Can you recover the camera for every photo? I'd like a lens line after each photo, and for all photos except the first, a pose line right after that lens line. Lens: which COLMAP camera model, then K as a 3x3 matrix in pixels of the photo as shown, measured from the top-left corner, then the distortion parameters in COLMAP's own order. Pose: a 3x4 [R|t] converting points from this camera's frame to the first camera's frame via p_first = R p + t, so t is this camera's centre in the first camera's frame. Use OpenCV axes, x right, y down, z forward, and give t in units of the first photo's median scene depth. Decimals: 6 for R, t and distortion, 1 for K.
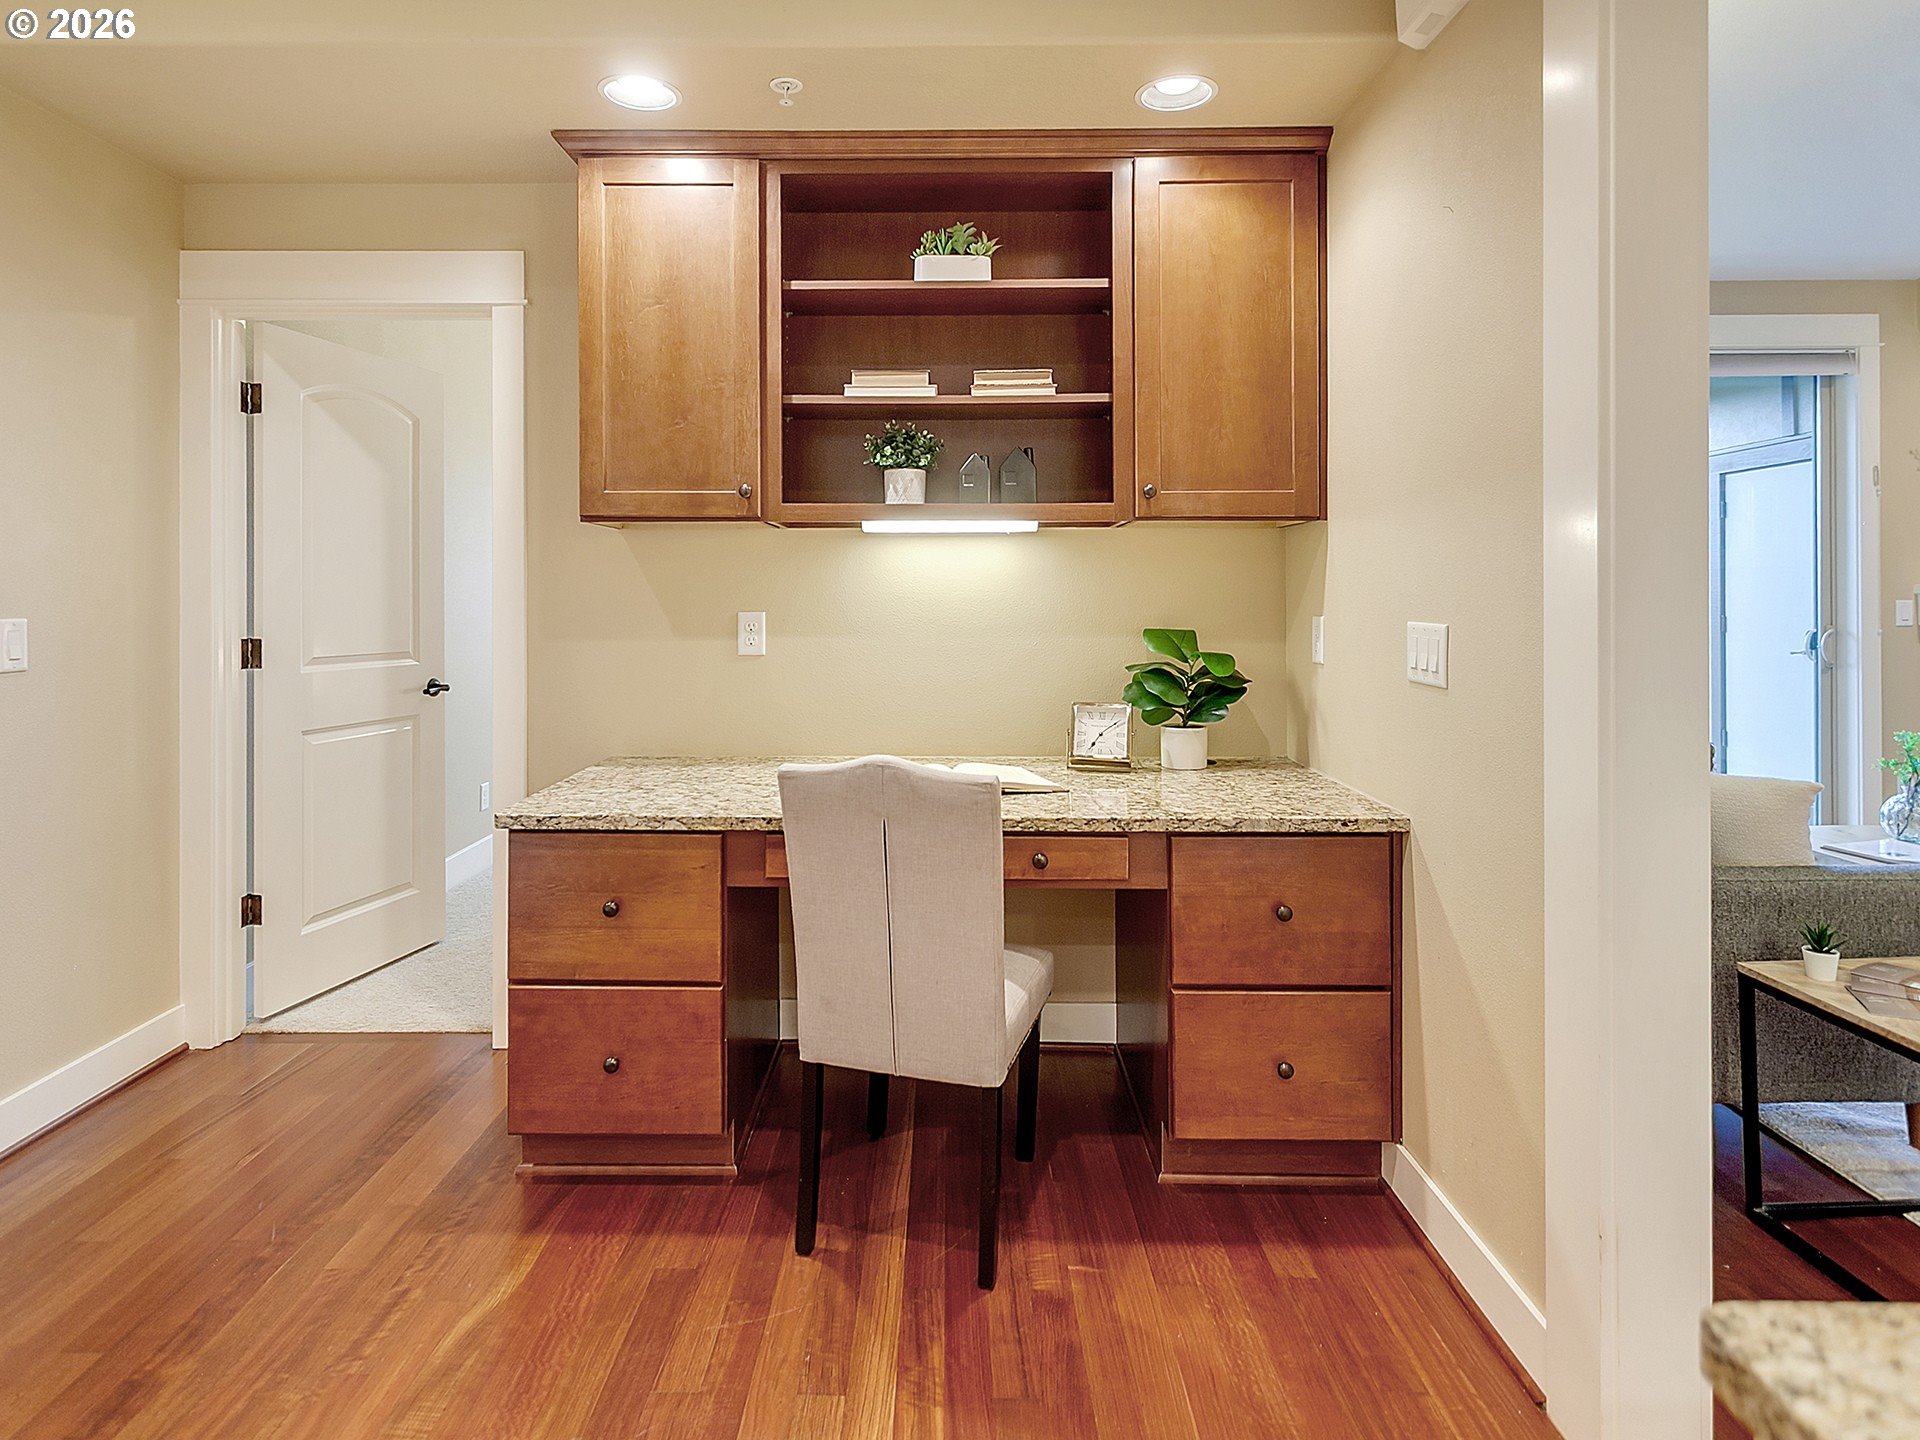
lens RADIAL K [[1071.3, 0, 952.1], [0, 1071.3, 596.3], [0, 0, 1]] dist [0.002512, -0.001218]
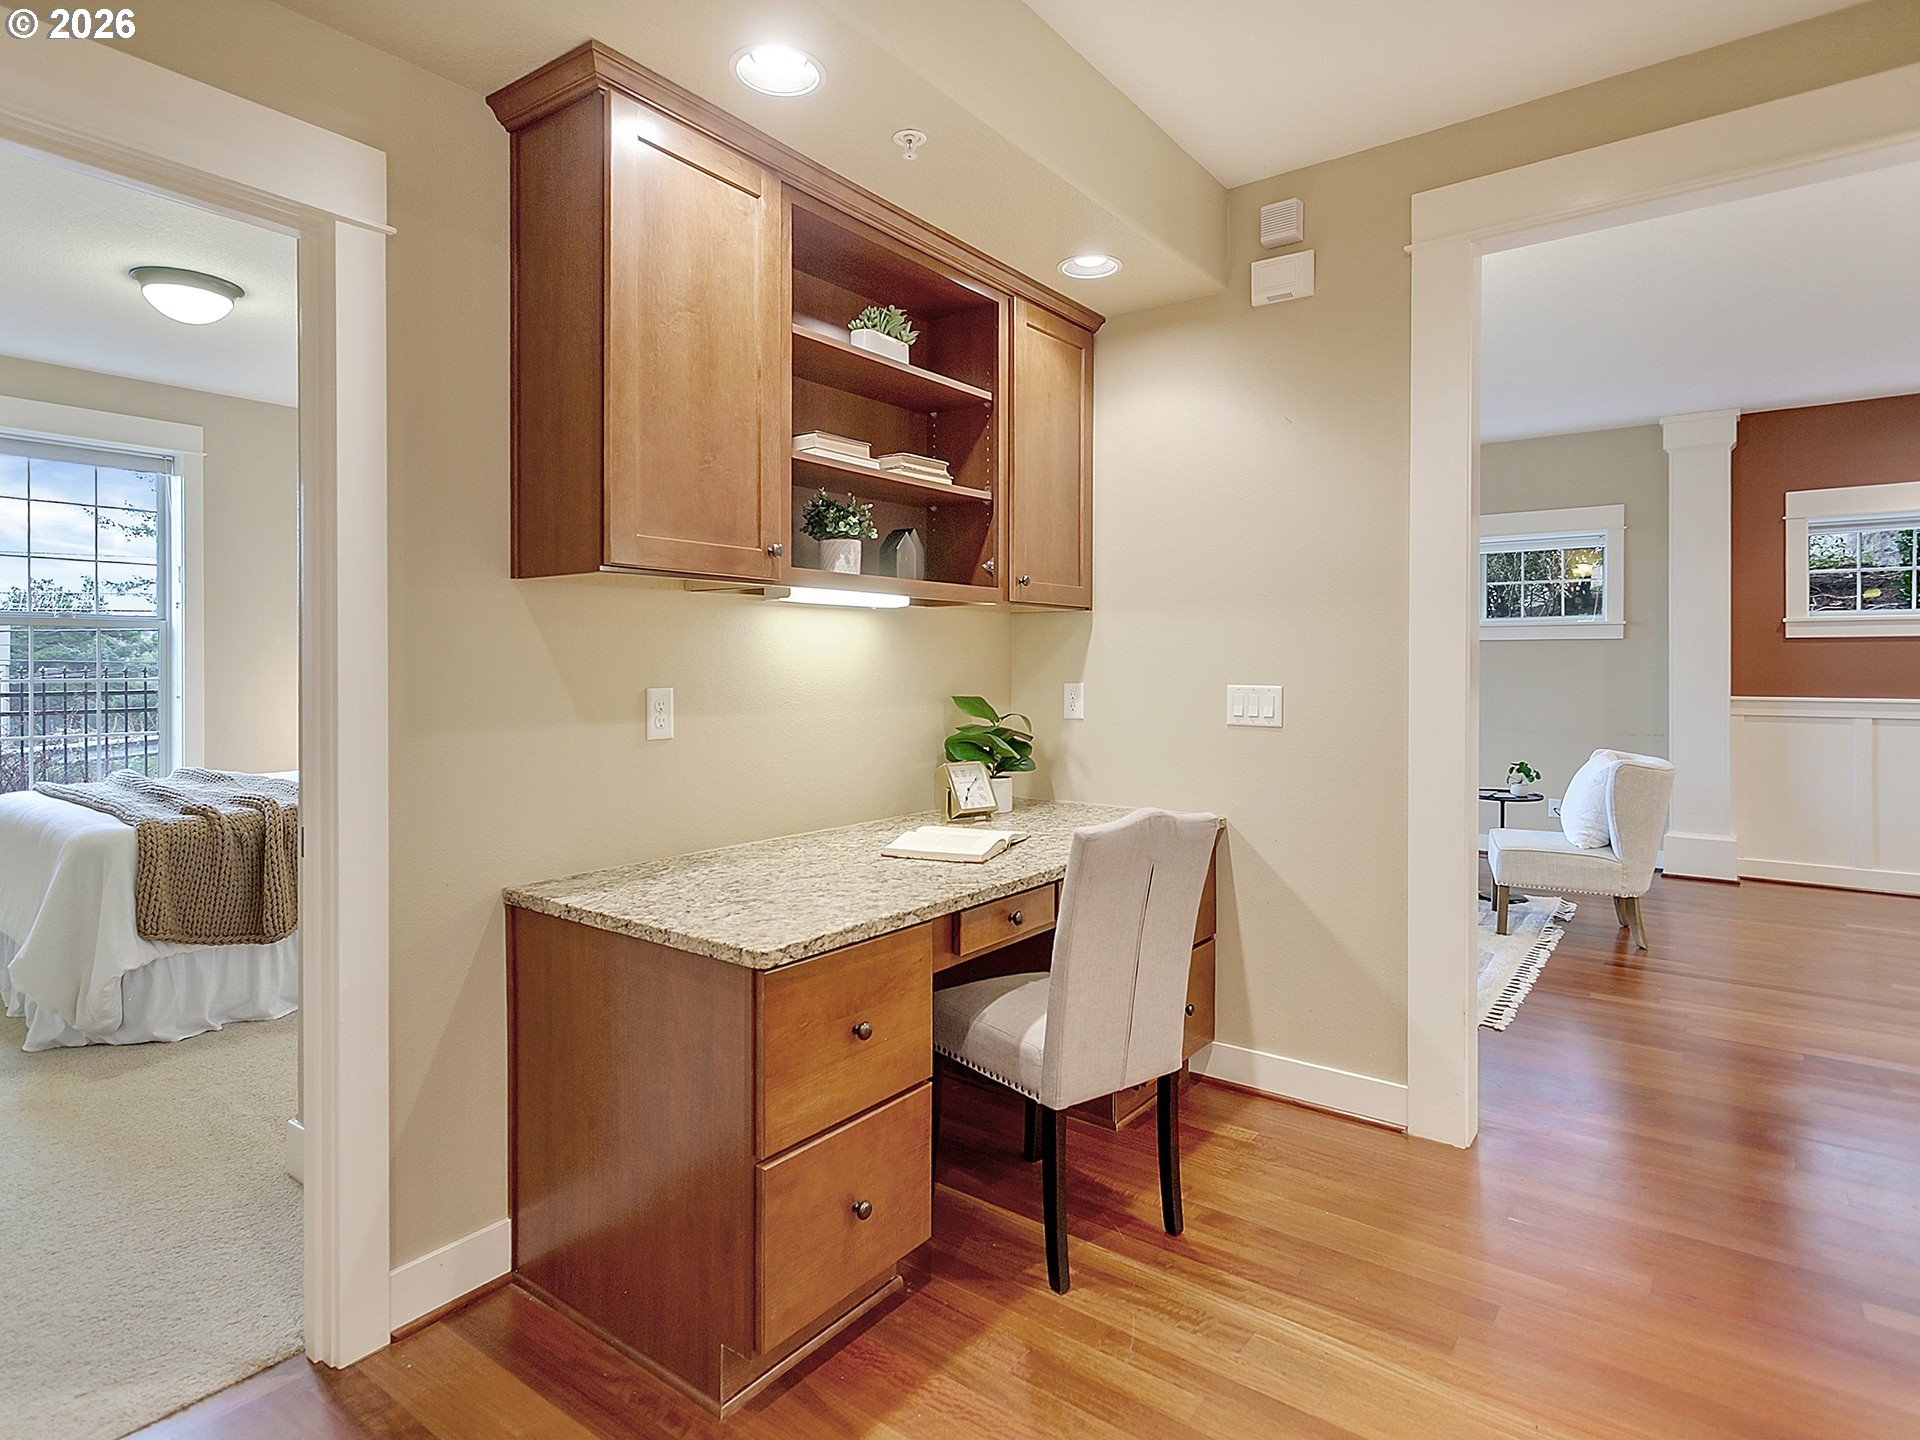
lens RADIAL K [[1055.0, 0, 957.7], [0, 1055.0, 666.6], [0, 0, 1]] dist [0.001784, 0.001092]
pose [[0.592033, -0.002187, 0.805911, -0.799157], [0.000065, 0.999996, 0.002666, -0.004636], [-0.805914, -0.001526, 0.592031, 0.360178]]
